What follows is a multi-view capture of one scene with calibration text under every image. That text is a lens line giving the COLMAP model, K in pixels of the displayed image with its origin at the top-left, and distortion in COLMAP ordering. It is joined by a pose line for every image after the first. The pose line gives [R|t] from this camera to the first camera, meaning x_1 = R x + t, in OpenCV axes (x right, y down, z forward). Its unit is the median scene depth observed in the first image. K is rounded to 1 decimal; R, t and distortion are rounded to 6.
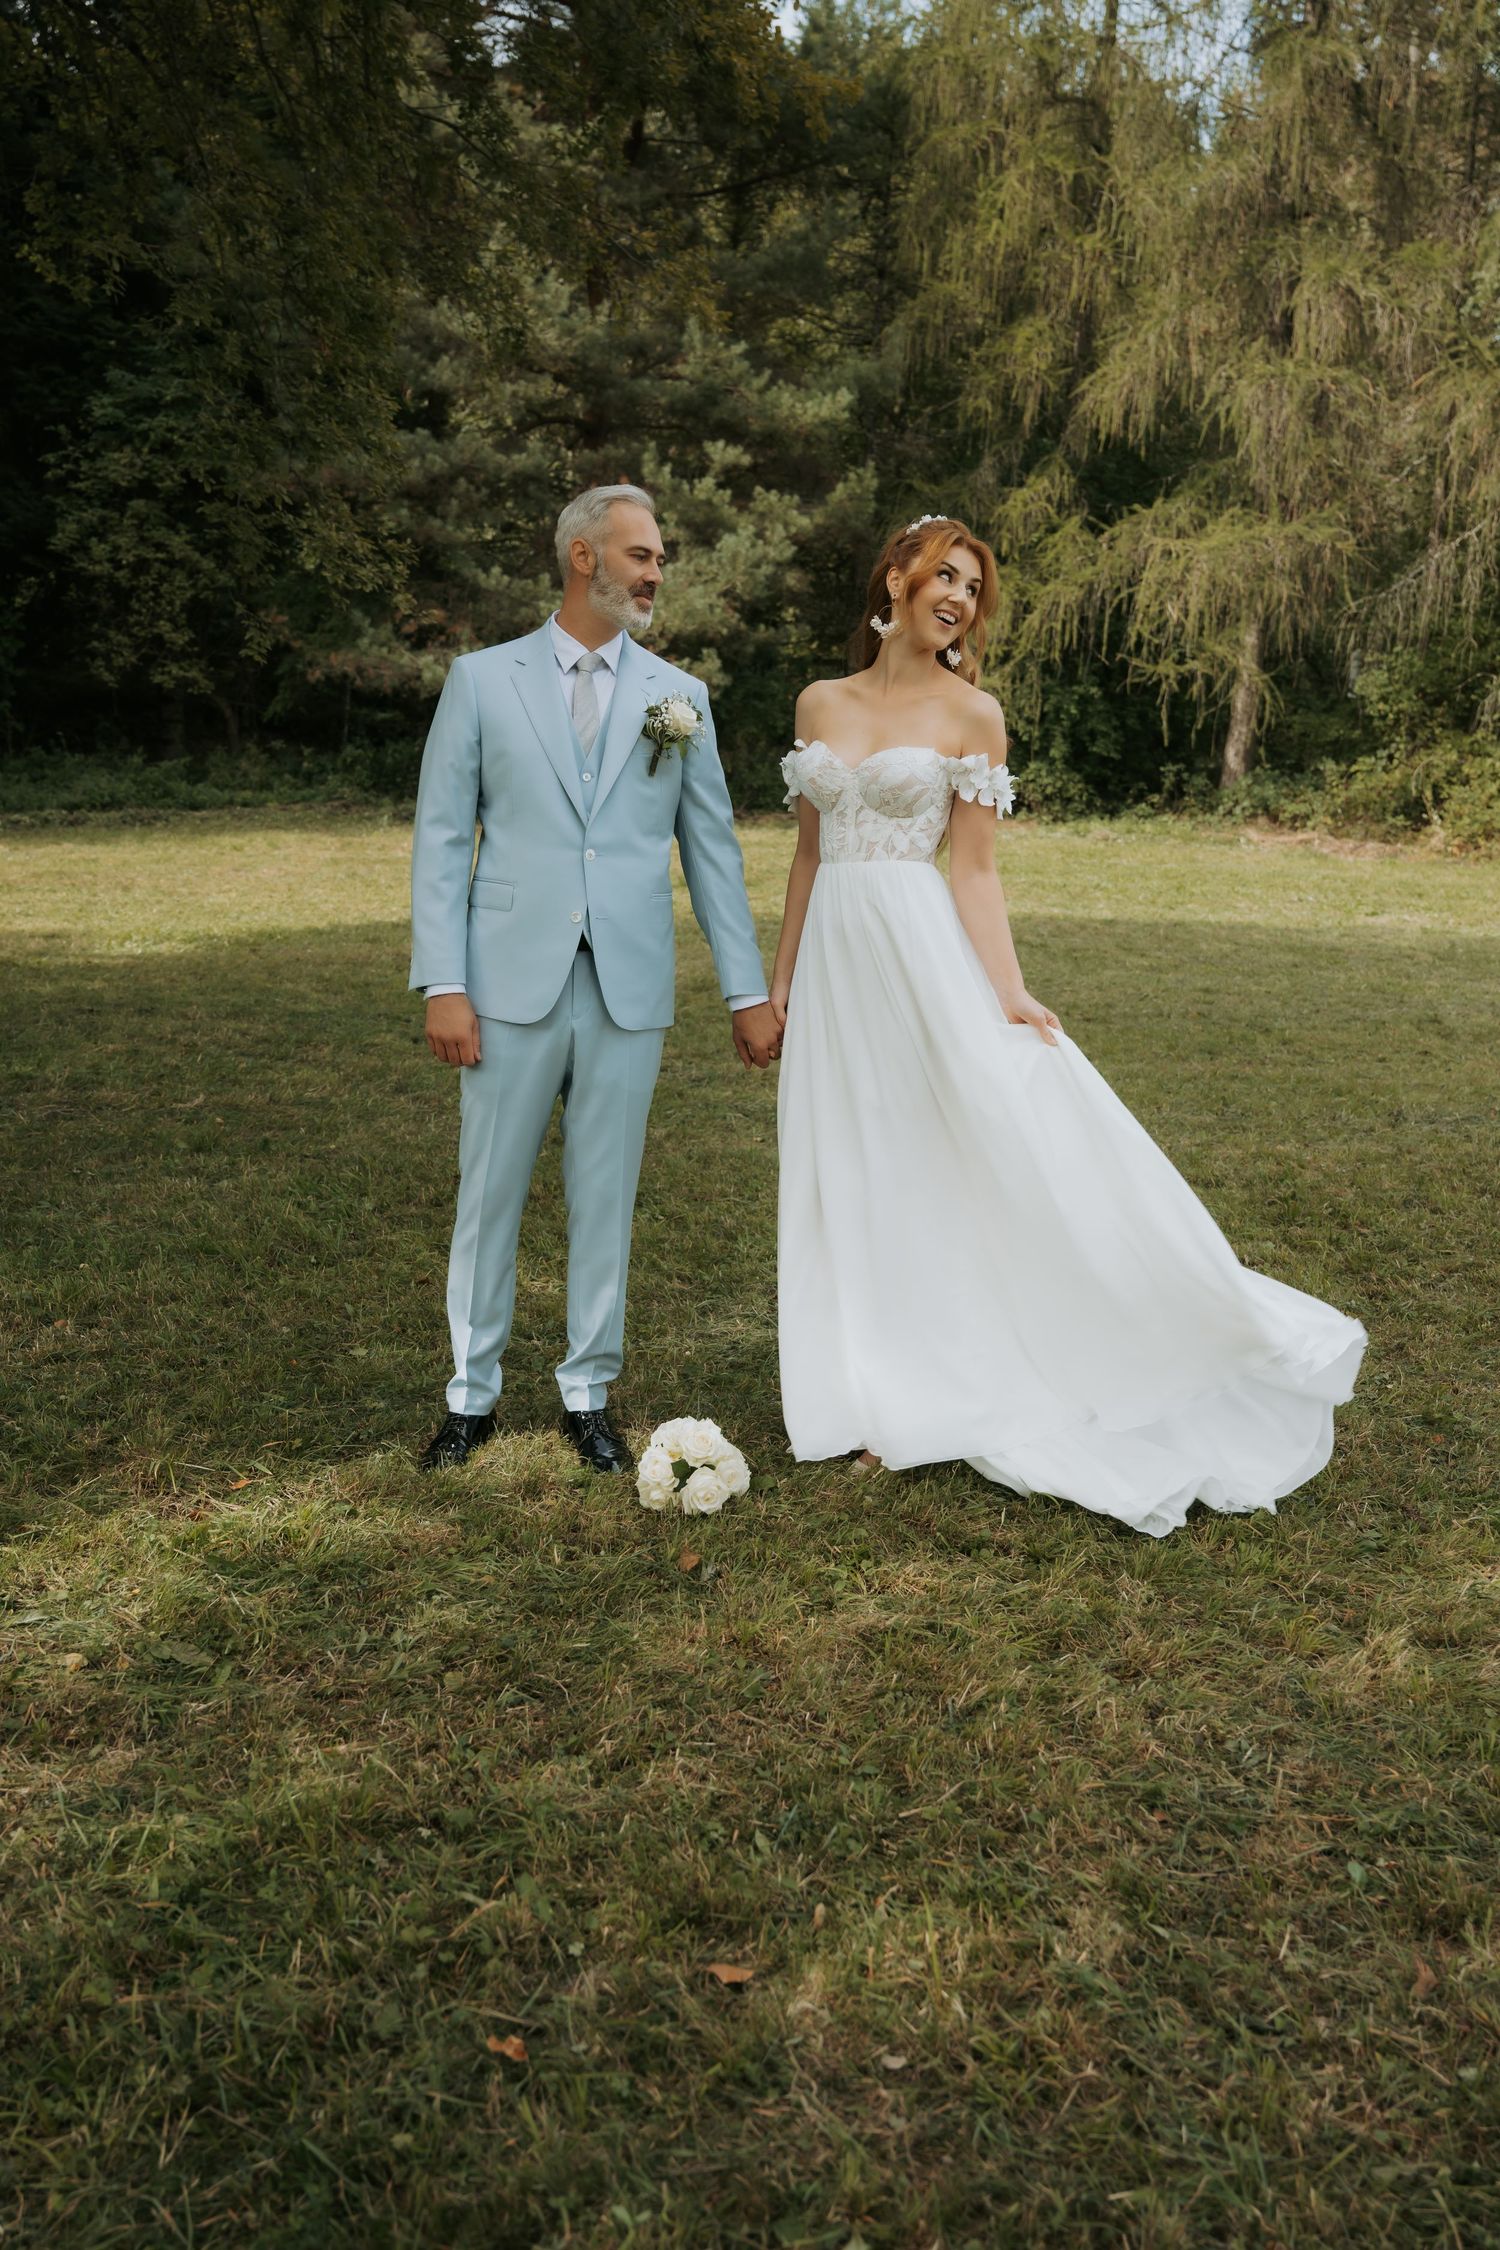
lens RADIAL K [[1909.4, 0, 764.0], [0, 1909.4, 1123.9], [0, 0, 1]] dist [0.001711, 0.006154]
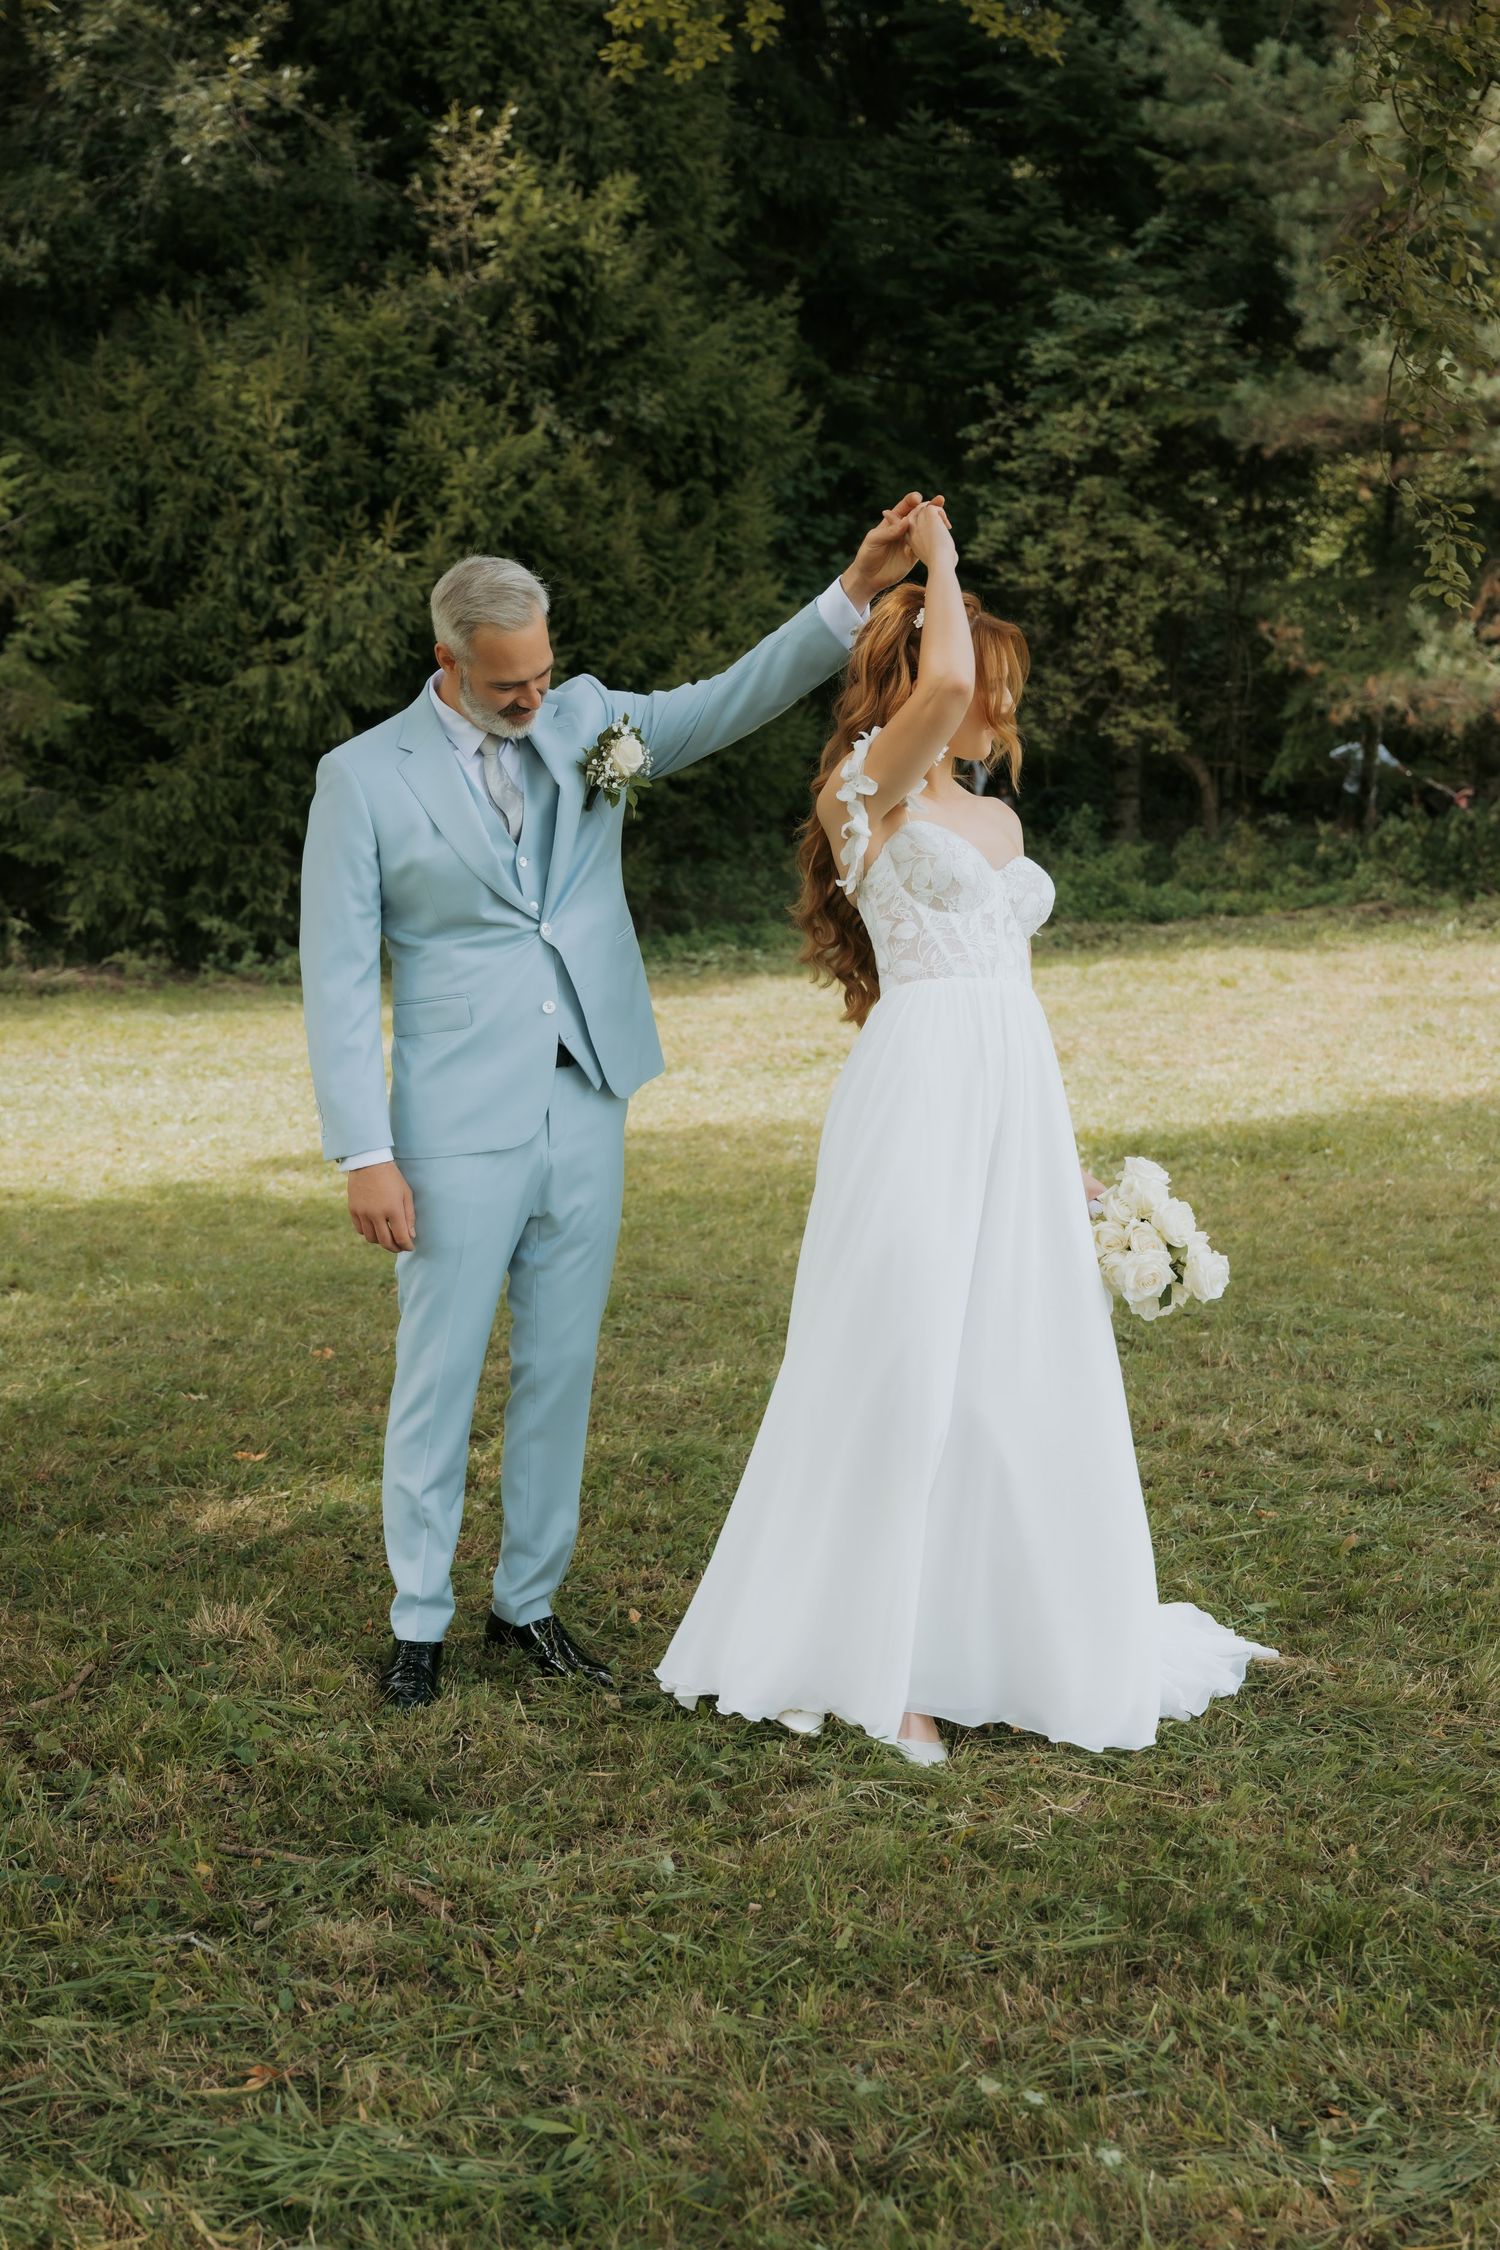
lens RADIAL K [[2533.8, 0, 752.7], [0, 2533.8, 1192.6], [0, 0, 1]] dist [0.002082, 0.016663]
pose [[0.907418, 0.016954, -0.419887, -0.053903], [-0.038484, 0.998340, -0.042858, -0.027259], [0.418464, 0.055049, 0.906564, 0.144791]]
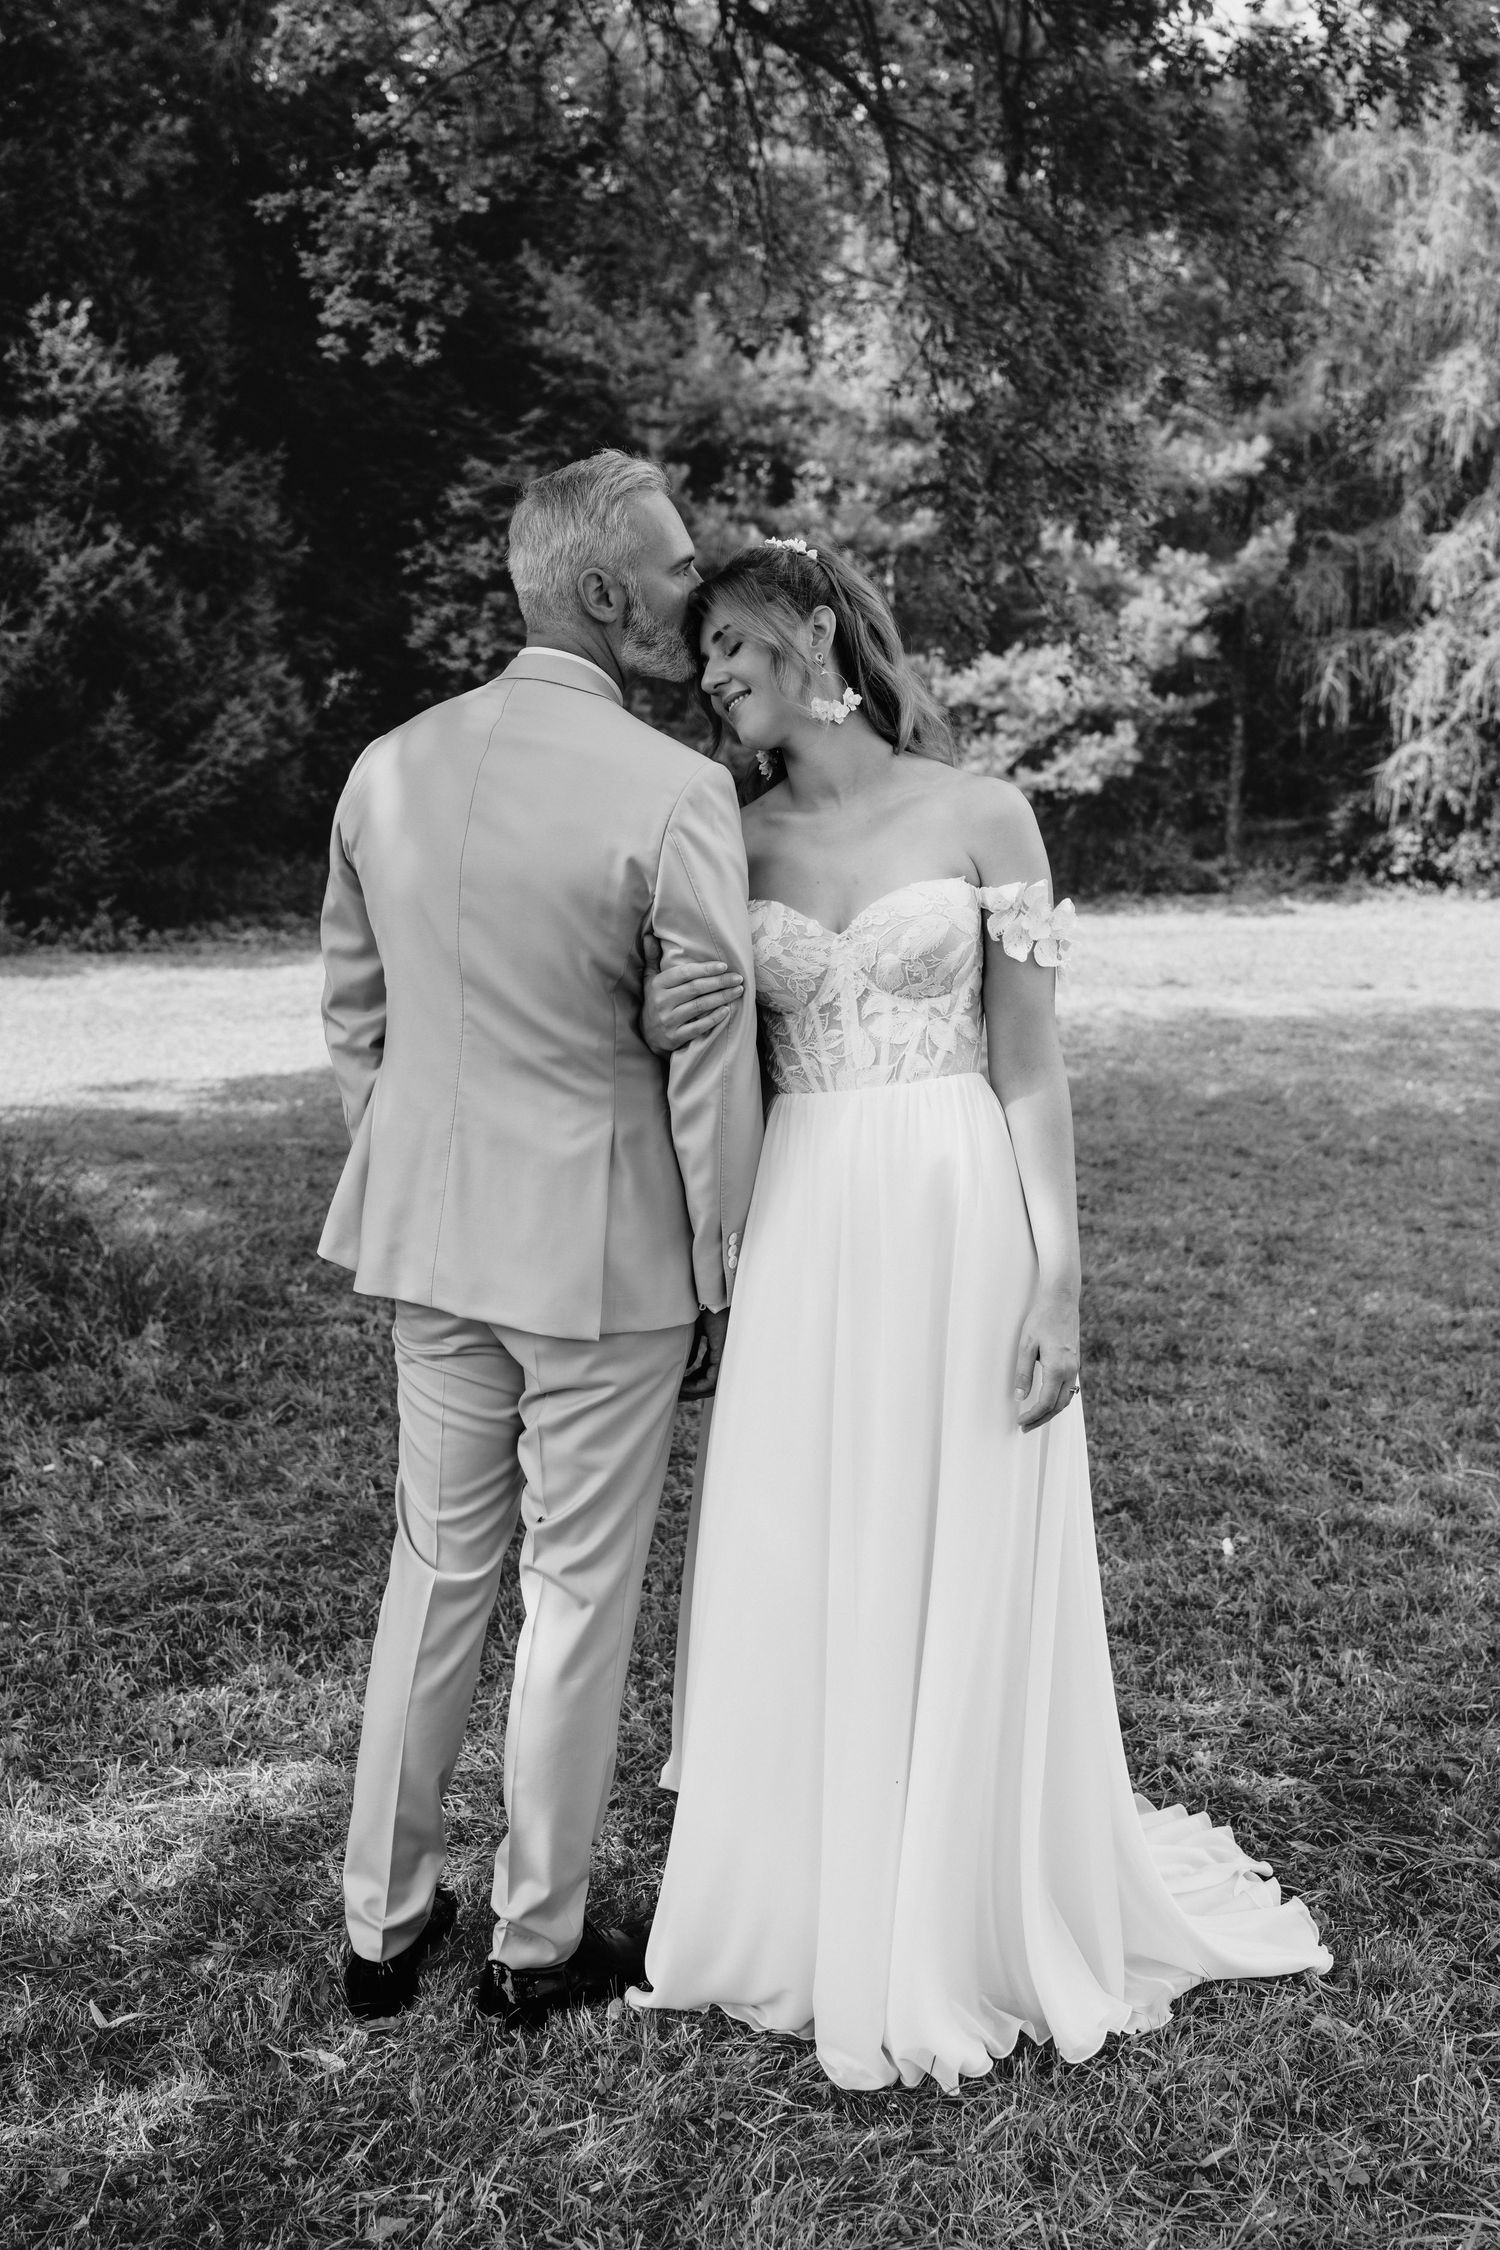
lens RADIAL K [[2008.0, 0, 777.4], [0, 2008.0, 1115.5], [0, 0, 1]] dist [0.004209, 0.019325]
pose [[0.994143, -0.017320, -0.106679, -0.090101], [0.011923, 0.998626, -0.051022, -0.011897], [0.107416, 0.049452, 0.992984, 0.028937]]
